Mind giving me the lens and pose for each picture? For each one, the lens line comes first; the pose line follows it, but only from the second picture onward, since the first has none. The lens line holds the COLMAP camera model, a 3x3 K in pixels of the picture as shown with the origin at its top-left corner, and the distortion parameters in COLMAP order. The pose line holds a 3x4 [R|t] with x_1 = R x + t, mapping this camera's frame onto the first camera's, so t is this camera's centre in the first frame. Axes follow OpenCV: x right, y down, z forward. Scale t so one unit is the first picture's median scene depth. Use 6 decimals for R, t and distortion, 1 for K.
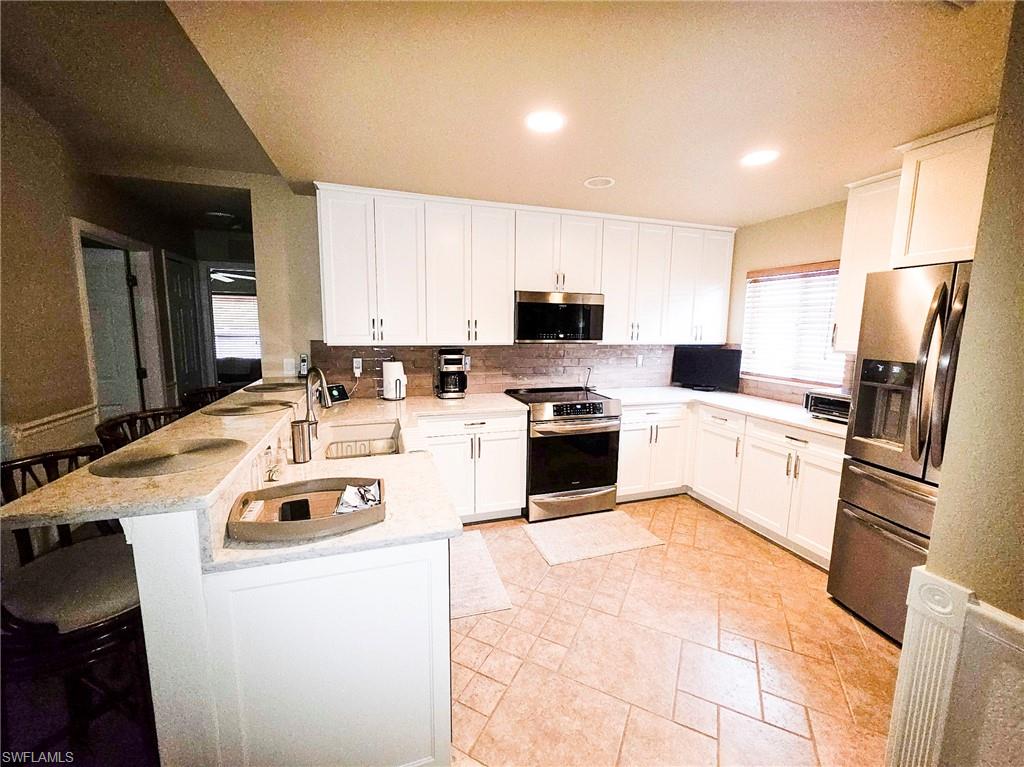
lens RADIAL K [[418.3, 0, 515.7], [0, 418.3, 379.8], [0, 0, 1]] dist [-0.001384, -0.000170]
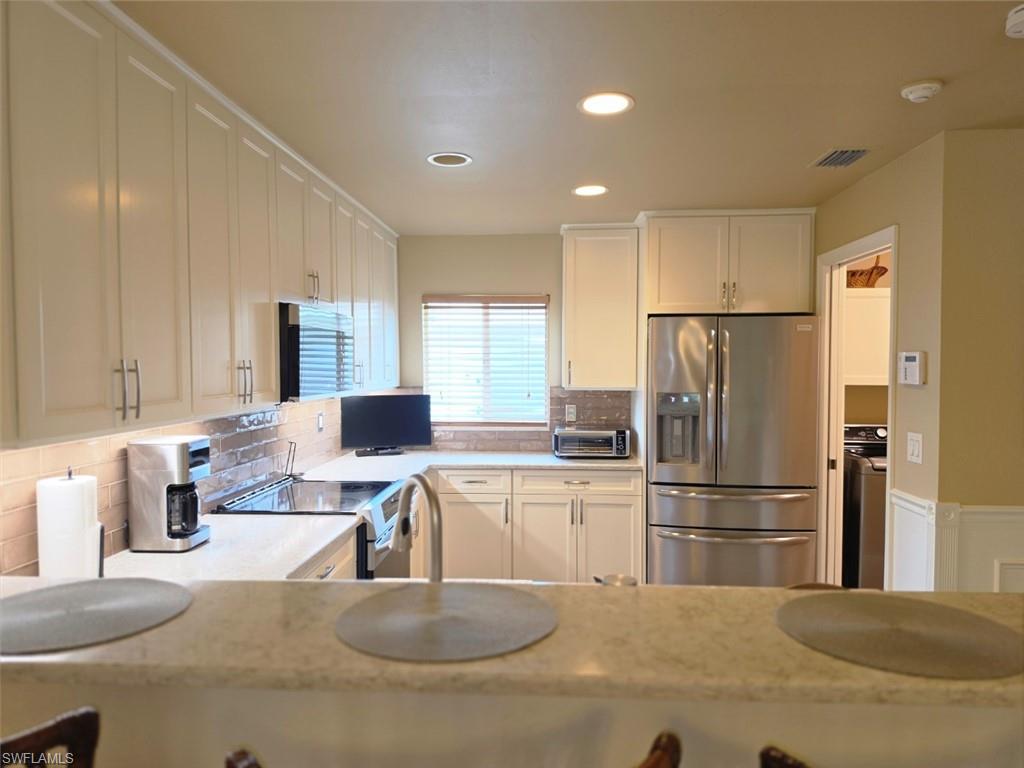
lens RADIAL K [[724.2, 0, 512.0], [0, 724.2, 371.0], [0, 0, 1]] dist [0.003421, 0.000303]
pose [[0.371478, -0.026729, 0.928057, -0.646091], [0.124219, 0.992029, -0.021150, -0.066500], [-0.920094, 0.123139, 0.371837, 0.361343]]
